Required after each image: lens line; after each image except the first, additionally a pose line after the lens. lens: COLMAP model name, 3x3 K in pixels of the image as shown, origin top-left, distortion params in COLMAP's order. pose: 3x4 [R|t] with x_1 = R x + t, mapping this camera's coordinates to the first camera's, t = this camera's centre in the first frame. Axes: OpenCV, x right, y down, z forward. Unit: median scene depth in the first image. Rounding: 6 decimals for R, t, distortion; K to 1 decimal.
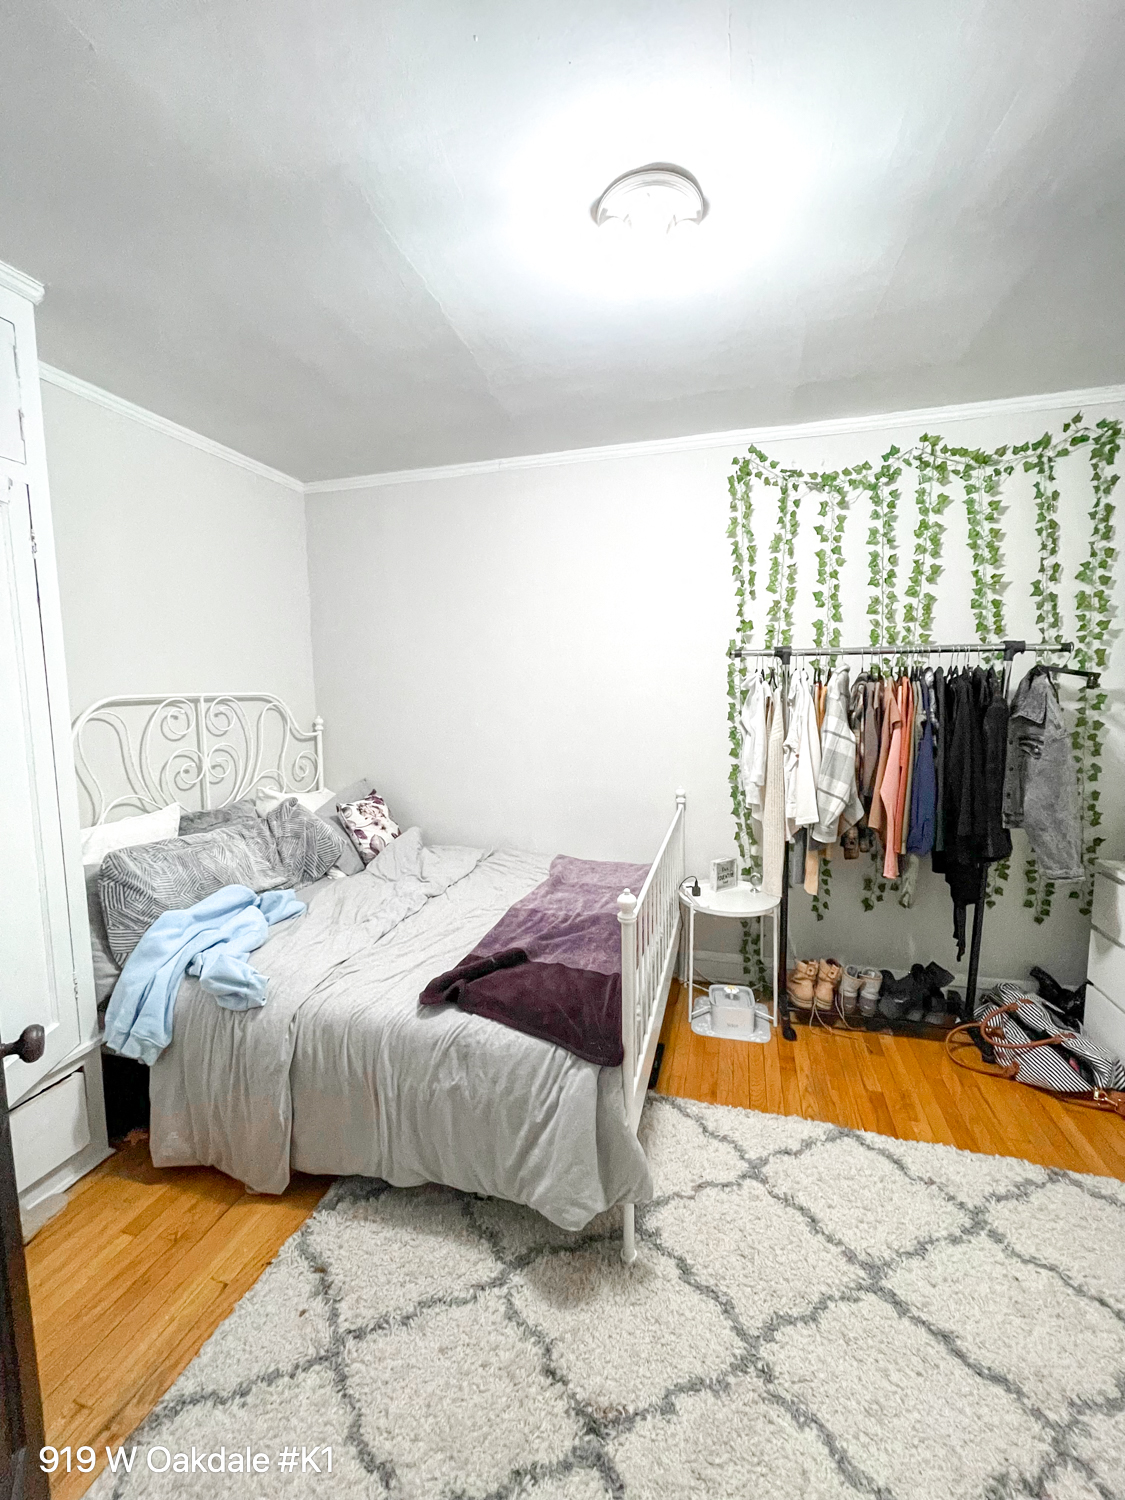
lens RADIAL K [[603.3, 0, 565.5], [0, 603.3, 749.7], [0, 0, 1]] dist [0.002576, 0.000843]
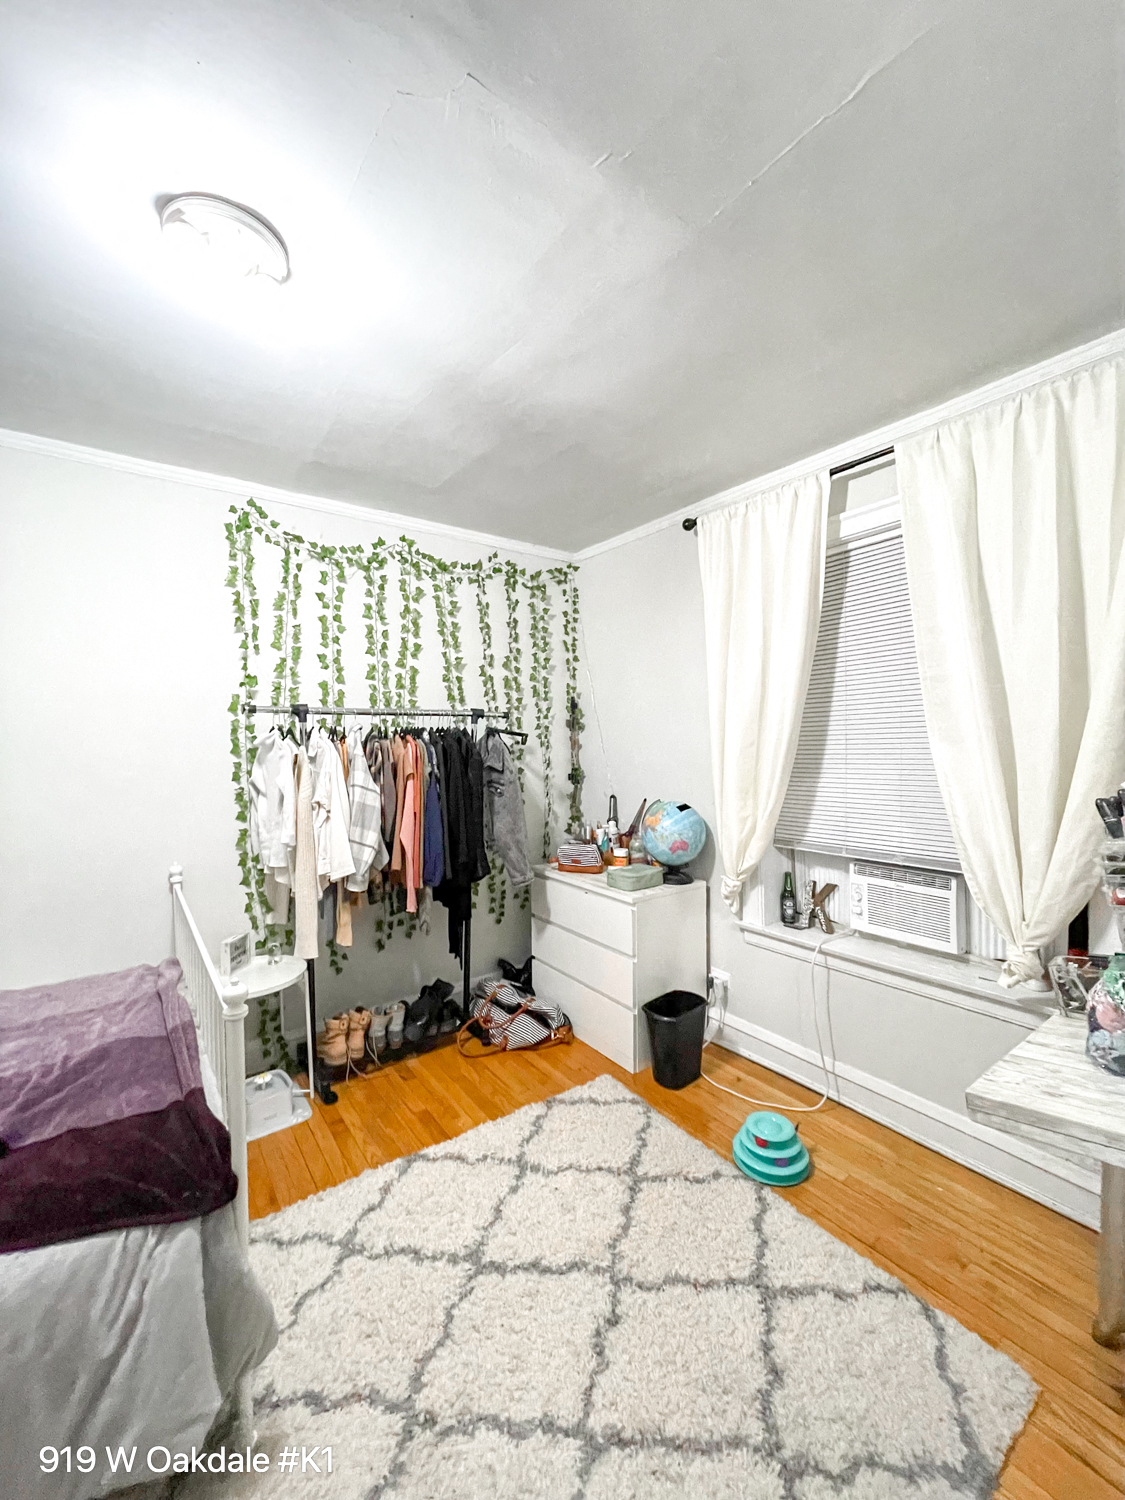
lens RADIAL K [[603.3, 0, 564.4], [0, 603.3, 751.2], [0, 0, 1]] dist [0.002576, 0.000843]
pose [[0.623327, -0.011891, 0.781871, -0.156854], [0.088271, 0.994563, -0.055246, 0.000996], [-0.776963, 0.103452, 0.620988, 0.045325]]
